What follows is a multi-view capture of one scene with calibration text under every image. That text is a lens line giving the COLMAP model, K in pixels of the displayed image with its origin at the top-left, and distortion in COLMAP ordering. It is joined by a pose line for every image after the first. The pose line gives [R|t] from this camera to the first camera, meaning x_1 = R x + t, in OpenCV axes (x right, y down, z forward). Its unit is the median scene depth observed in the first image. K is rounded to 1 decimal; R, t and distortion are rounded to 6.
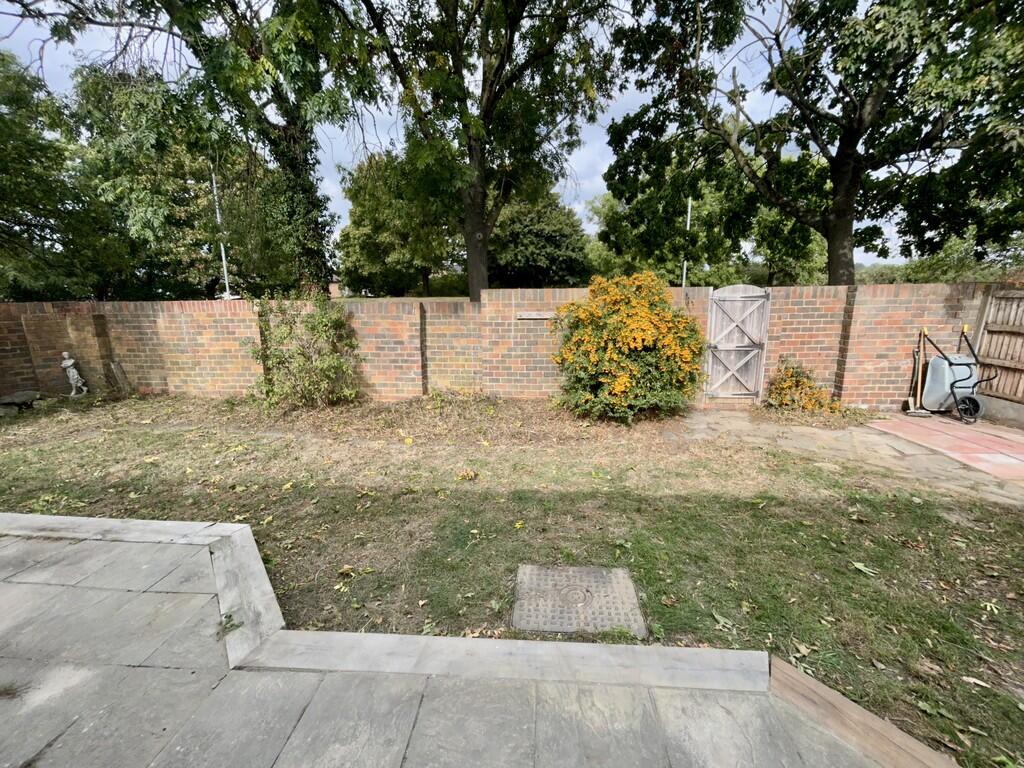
lens RADIAL K [[412.0, 0, 511.2], [0, 412.0, 389.8], [0, 0, 1]] dist [-0.005947, 0.002111]
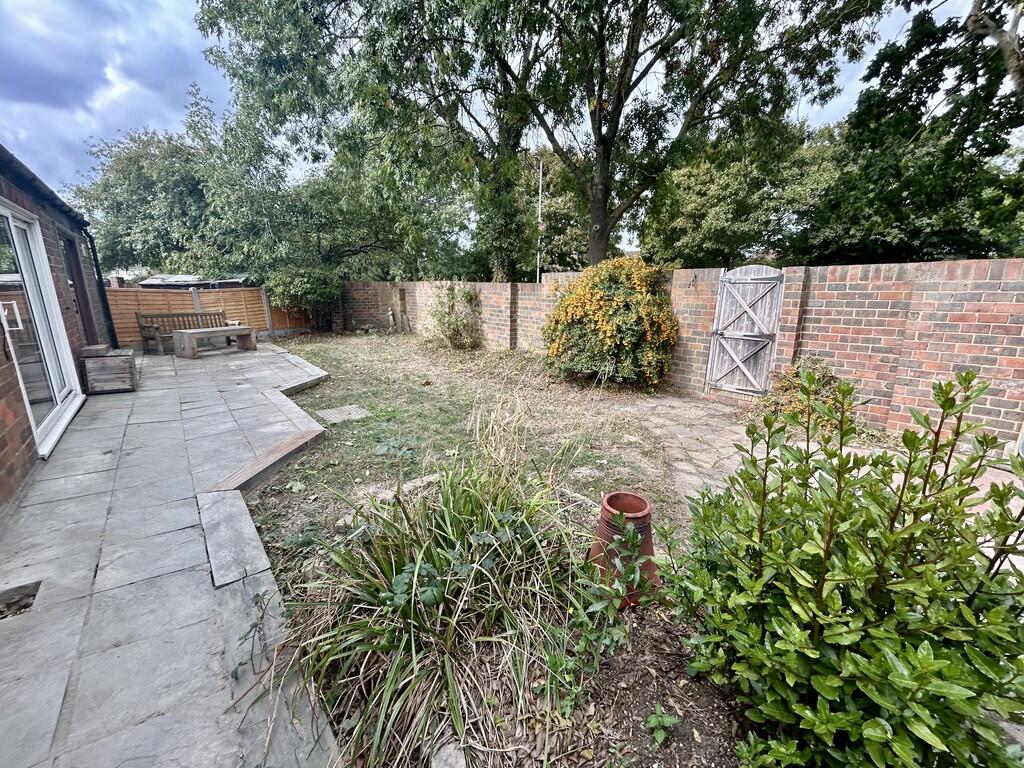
lens RADIAL K [[412.0, 0, 510.0], [0, 412.0, 381.8], [0, 0, 1]] dist [-0.005947, 0.002111]
pose [[0.699761, 0.173239, -0.693053, 0.788607], [-0.162222, 0.983341, 0.082009, 0.002992], [0.695714, 0.055042, 0.716207, 0.014625]]
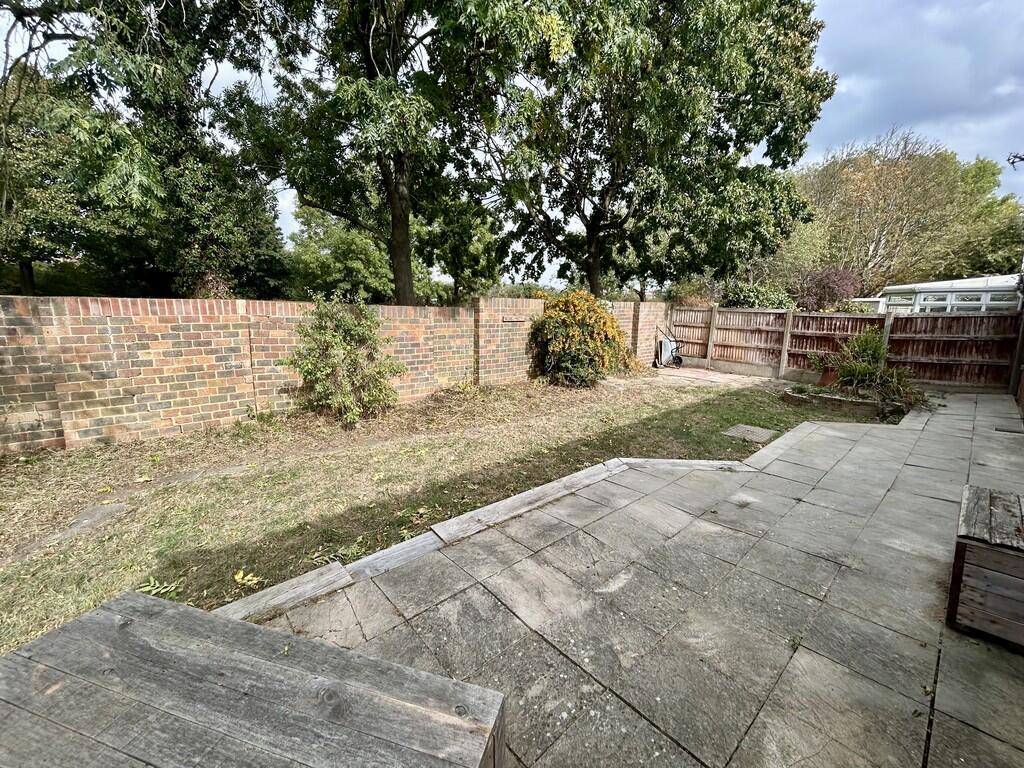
lens RADIAL K [[412.0, 0, 515.7], [0, 412.0, 384.0], [0, 0, 1]] dist [-0.005947, 0.002111]
pose [[0.698227, -0.115413, 0.706512, -0.852557], [0.135935, 0.990338, 0.027436, -0.010192], [-0.702852, 0.076883, 0.707169, 0.086212]]
